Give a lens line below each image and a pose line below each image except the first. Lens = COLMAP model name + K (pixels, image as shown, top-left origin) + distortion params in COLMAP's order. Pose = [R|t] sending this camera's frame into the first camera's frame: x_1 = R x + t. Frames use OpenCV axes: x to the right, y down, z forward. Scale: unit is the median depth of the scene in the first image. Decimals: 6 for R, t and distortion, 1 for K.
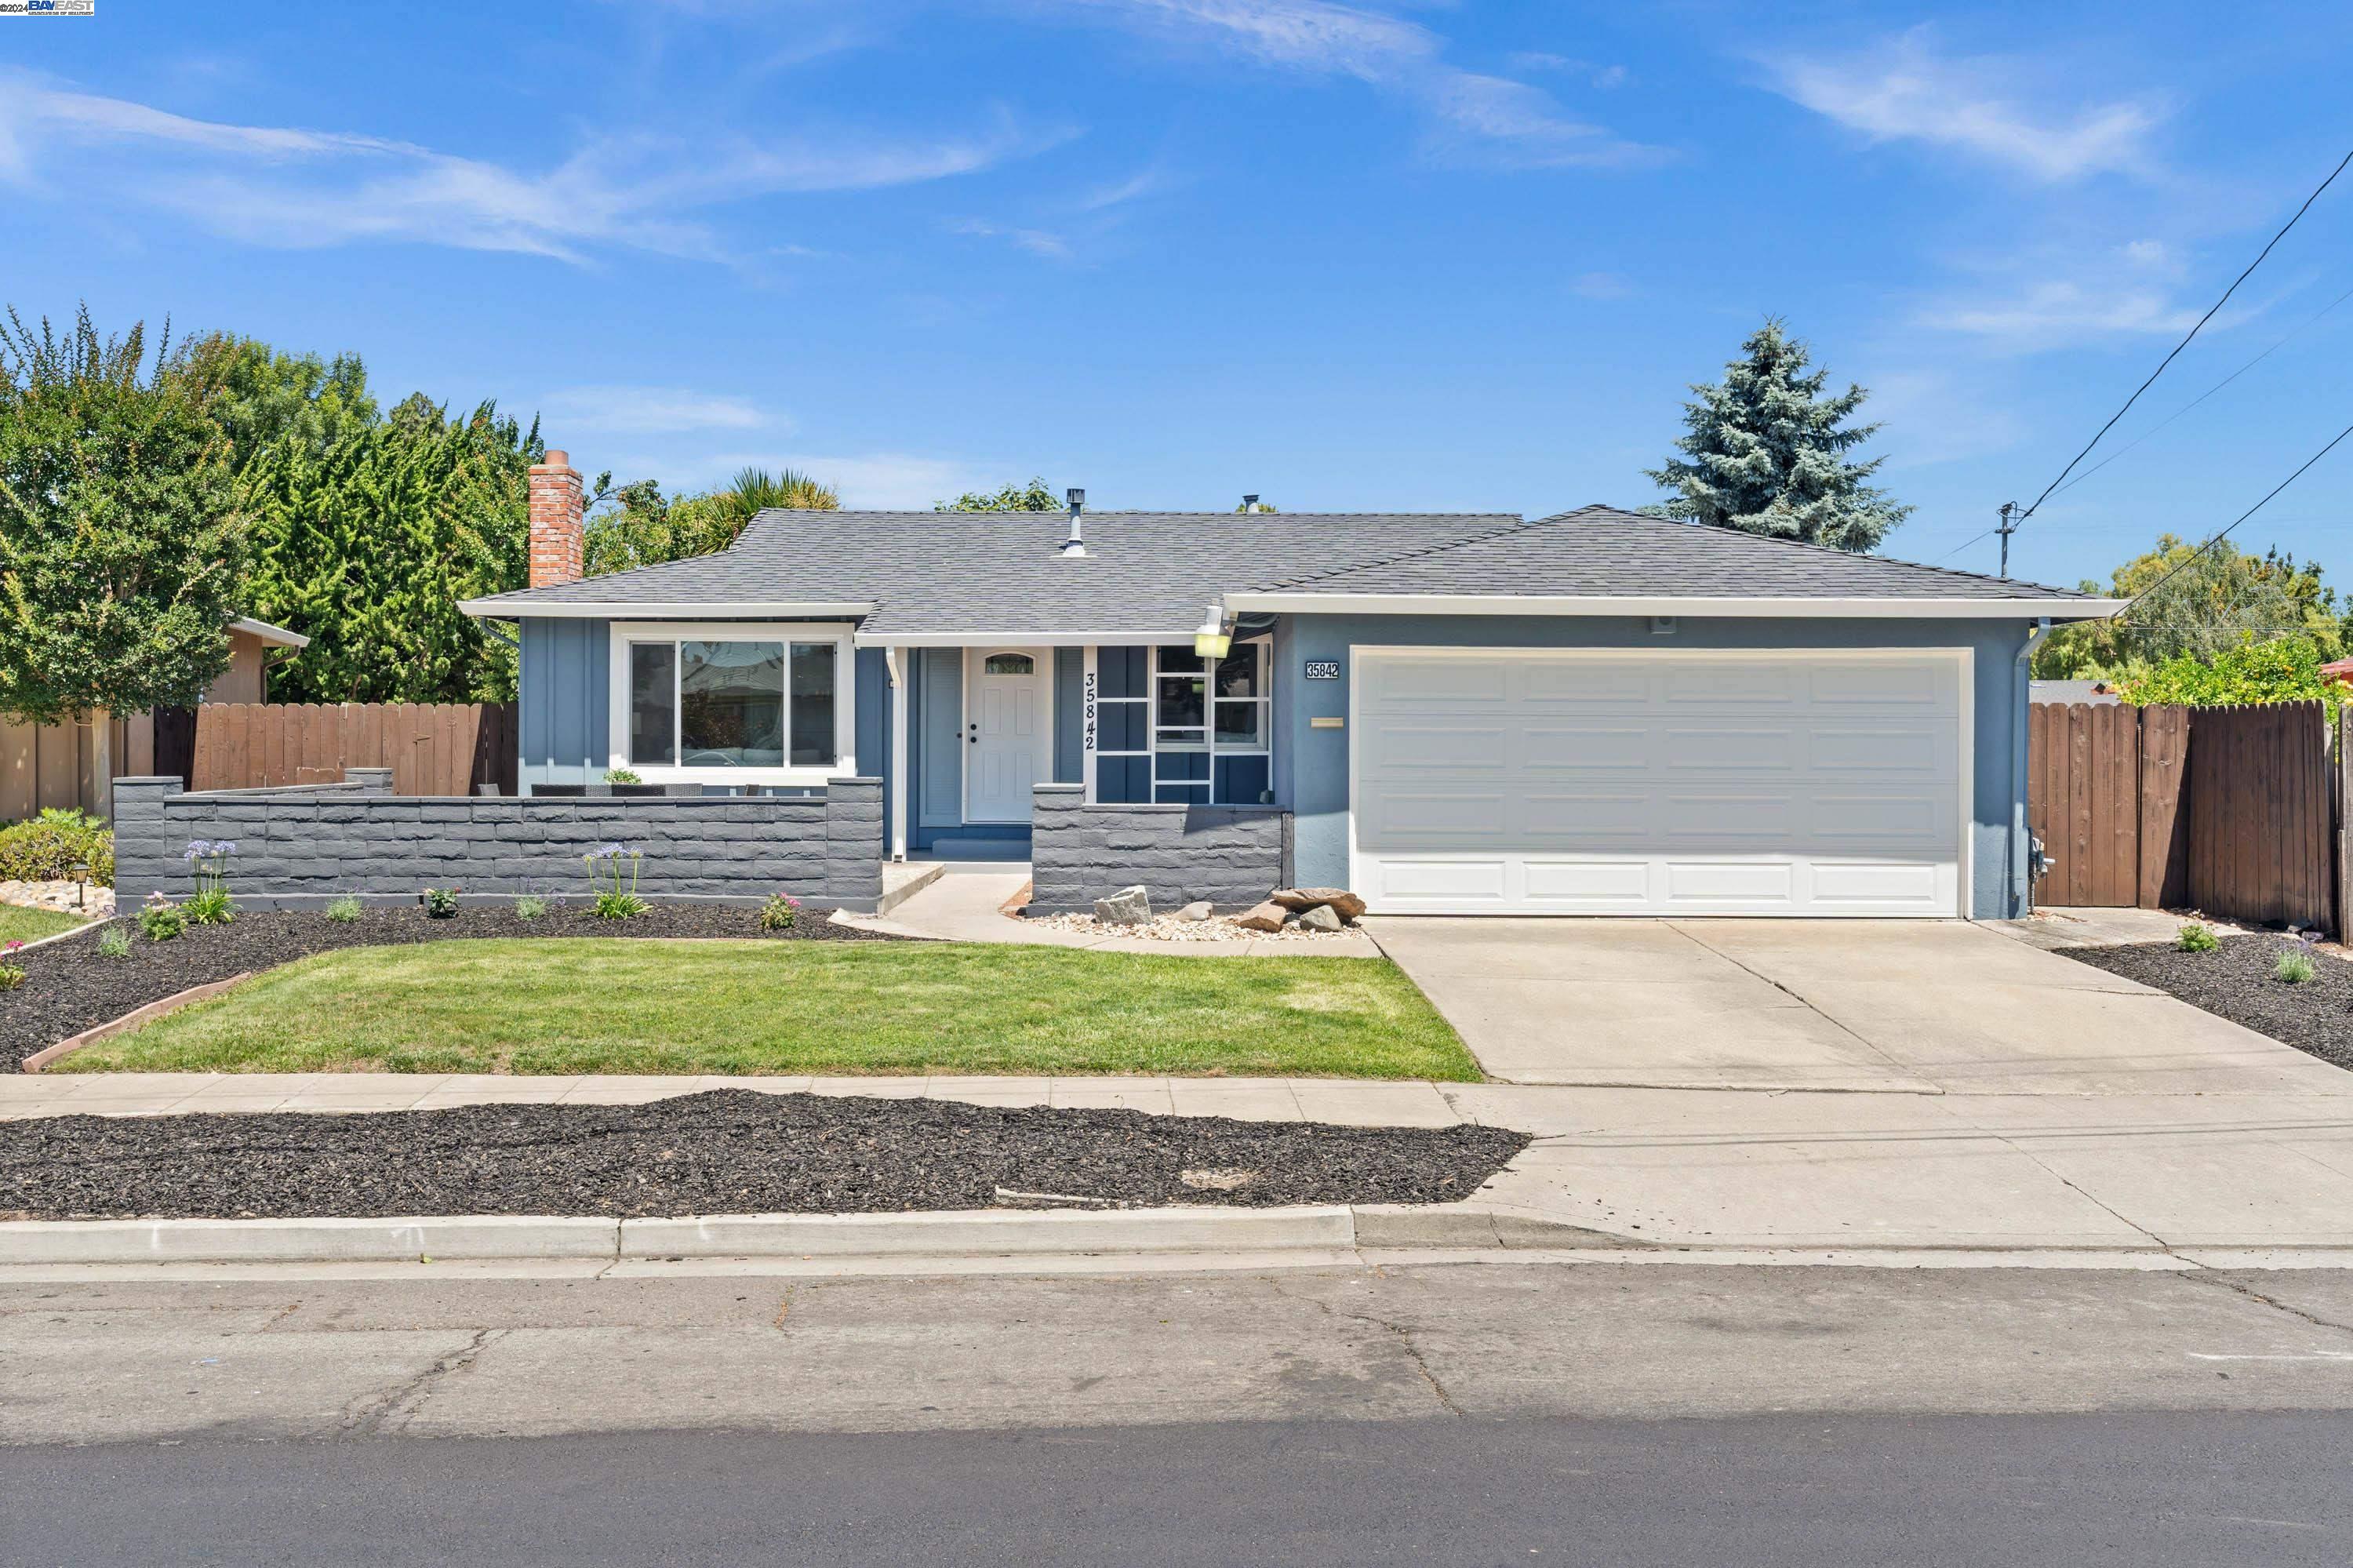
lens RADIAL K [[2291.1, 0, 1176.5], [0, 2291.1, 784.0], [0, 0, 1]] dist [0.001616, 0.011143]
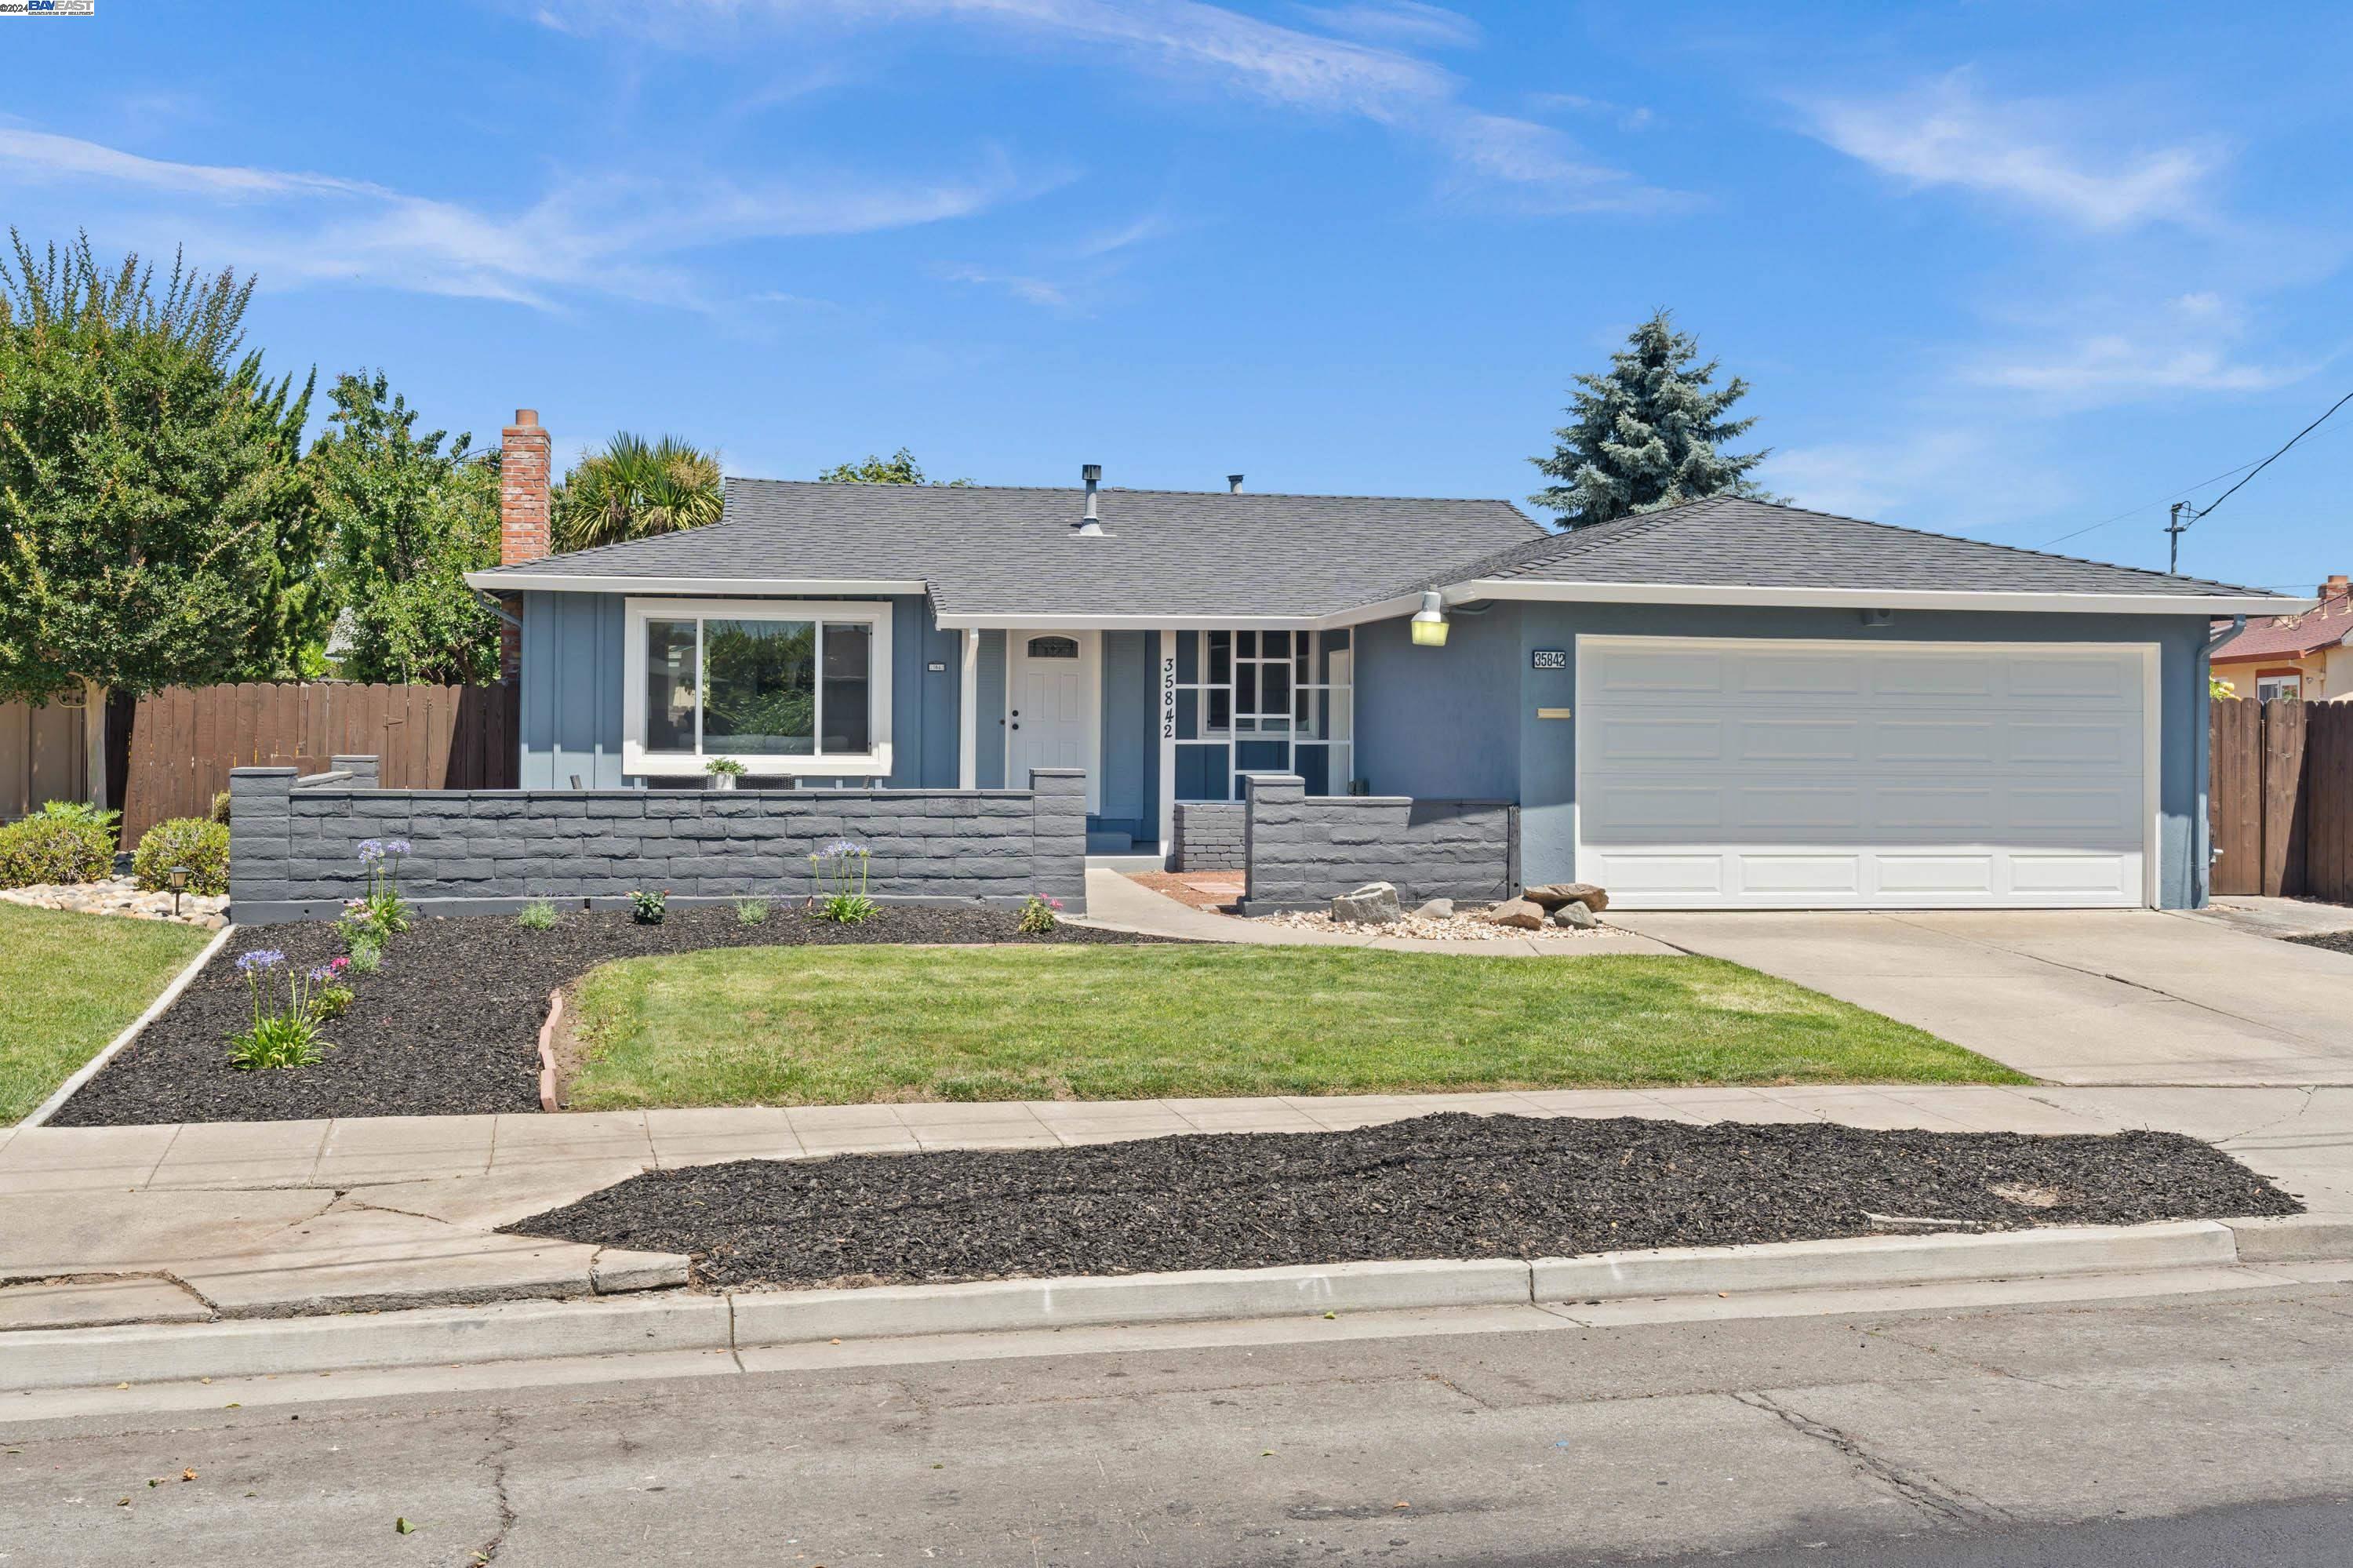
lens RADIAL K [[2339.9, 0, 1174.2], [0, 2339.9, 733.7], [0, 0, 1]] dist [0.010657, -0.006480]
pose [[0.984970, 0.003429, 0.172692, -0.227346], [-0.001009, 0.999900, -0.014094, -0.003342], [-0.172723, 0.013708, 0.984875, 0.040306]]
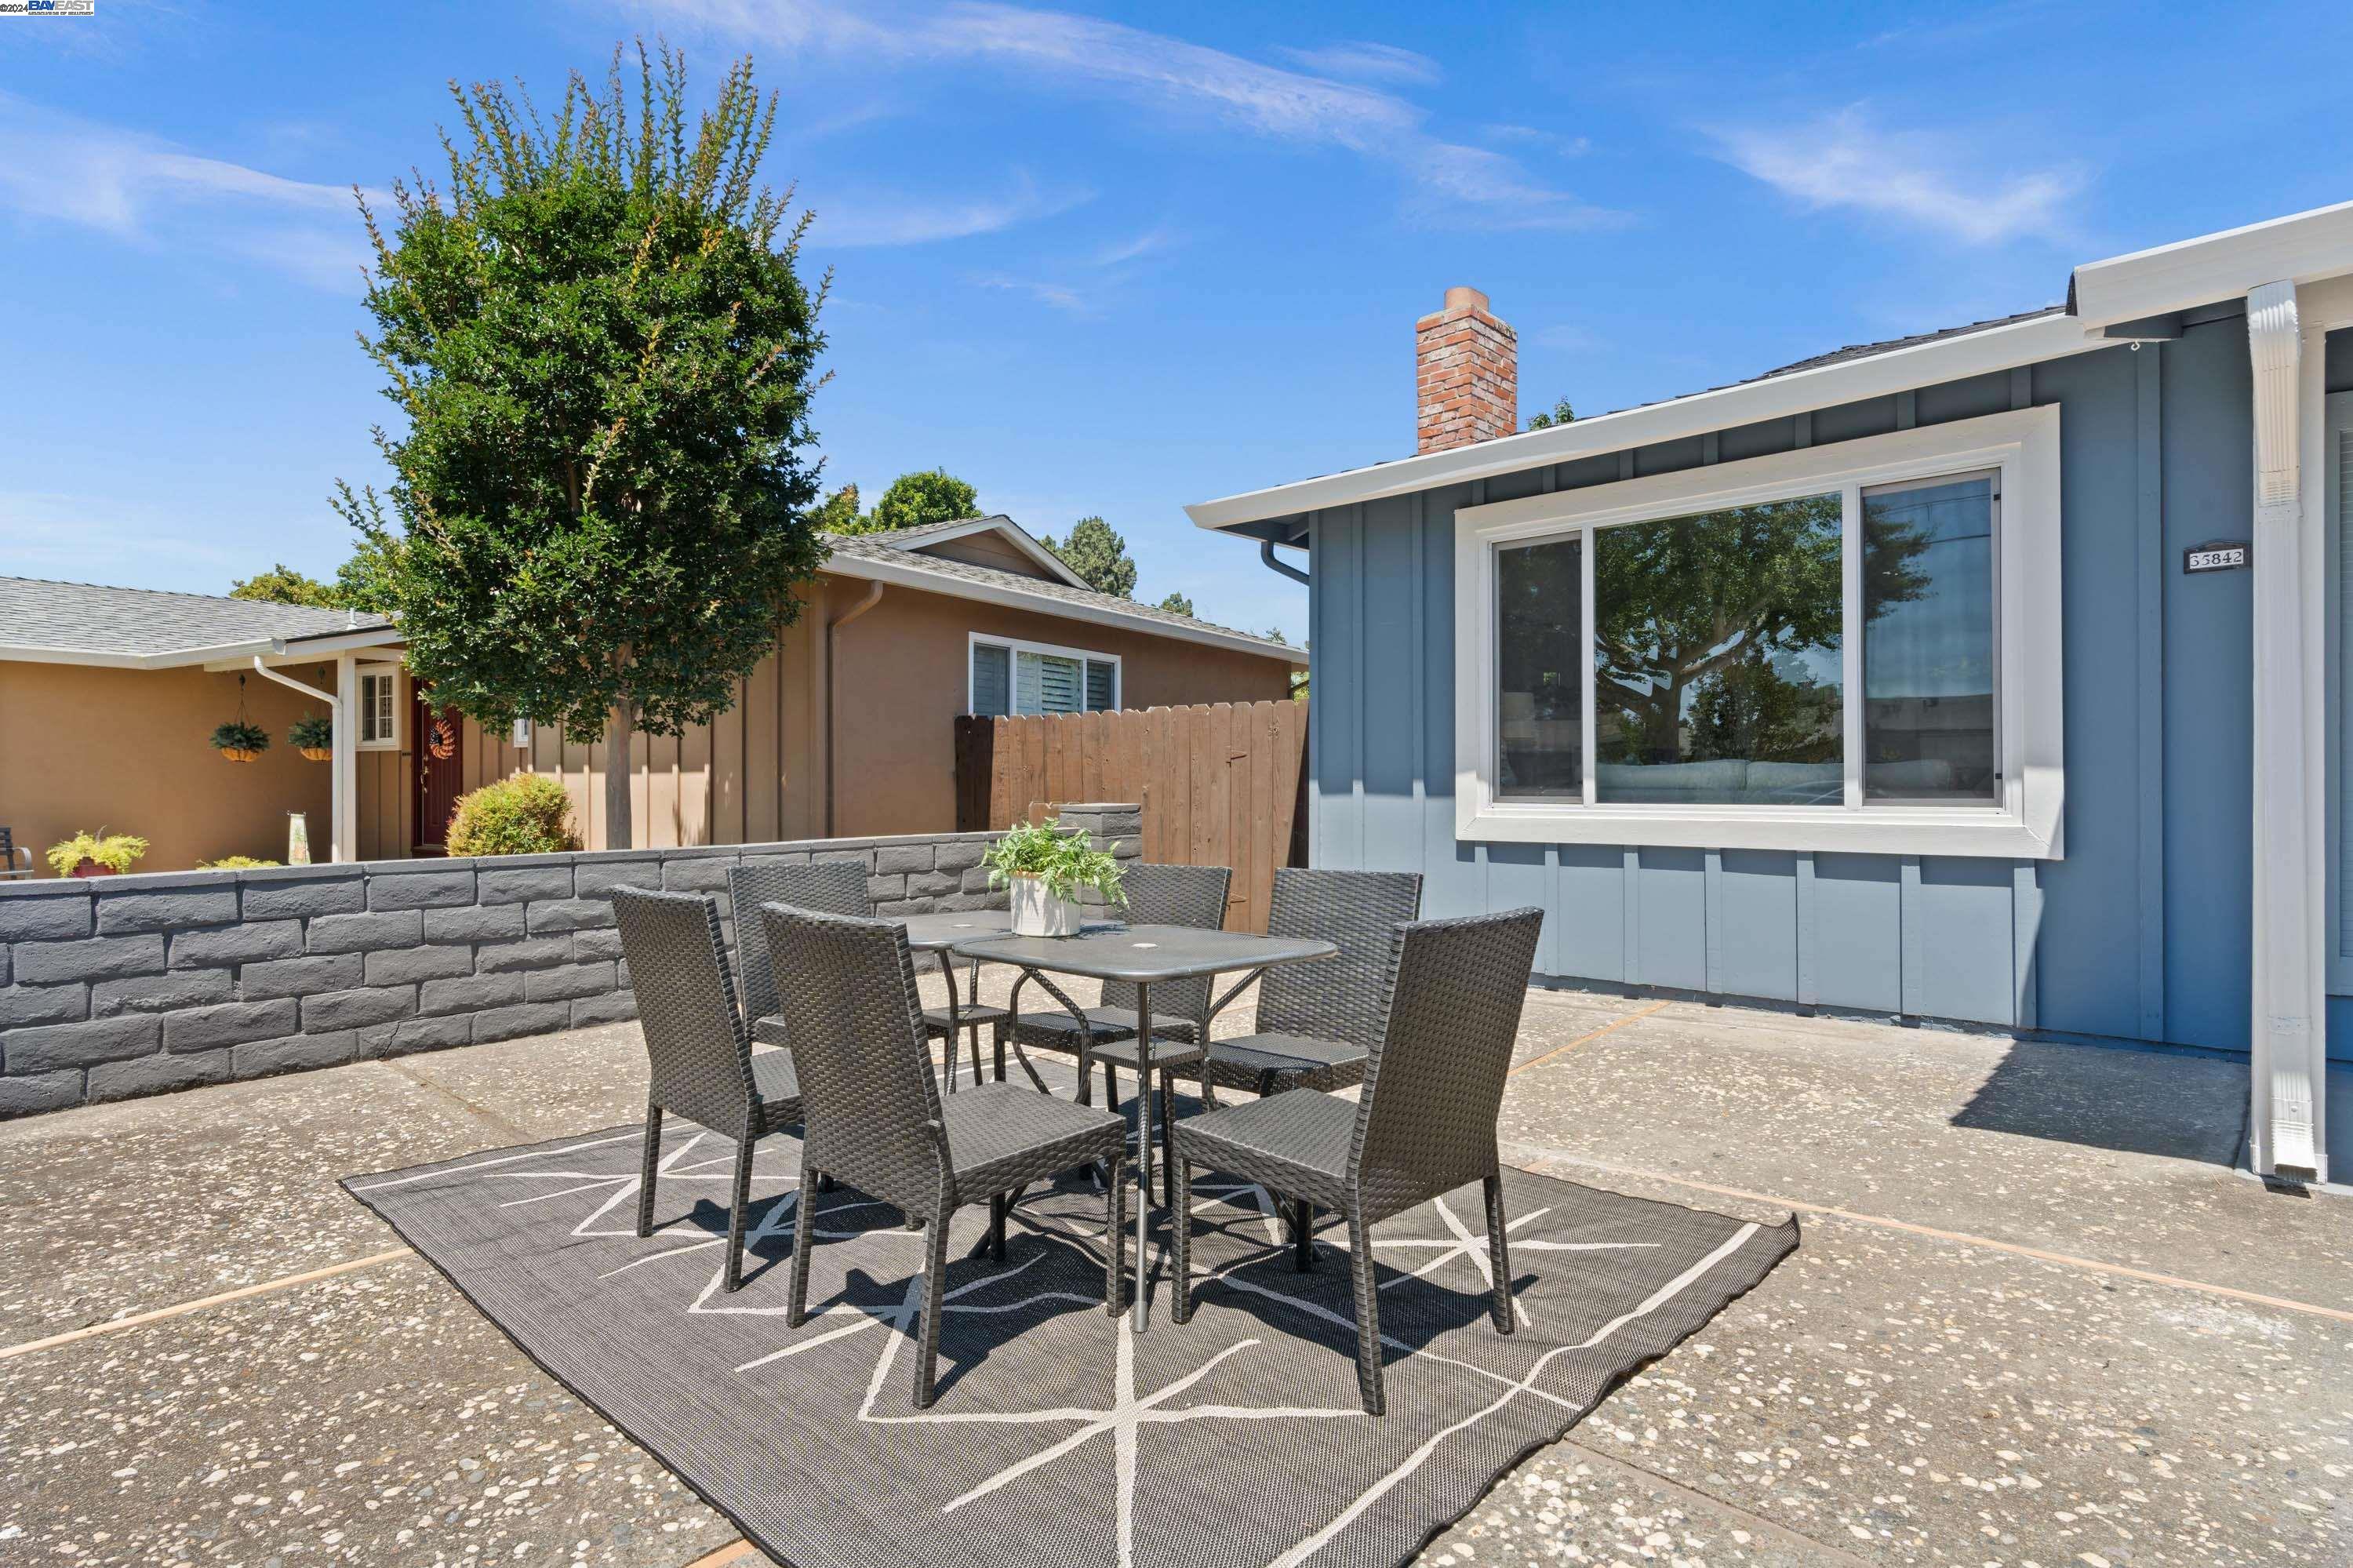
lens RADIAL K [[1215.2, 0, 1176.5], [0, 1215.2, 784.0], [0, 0, 1]] dist [-0.004017, -0.000510]
pose [[0.730998, -0.007405, -0.682340, -0.133130], [-0.000628, 0.999933, -0.011525, -0.010065], [0.682380, 0.008853, 0.730944, 0.908977]]
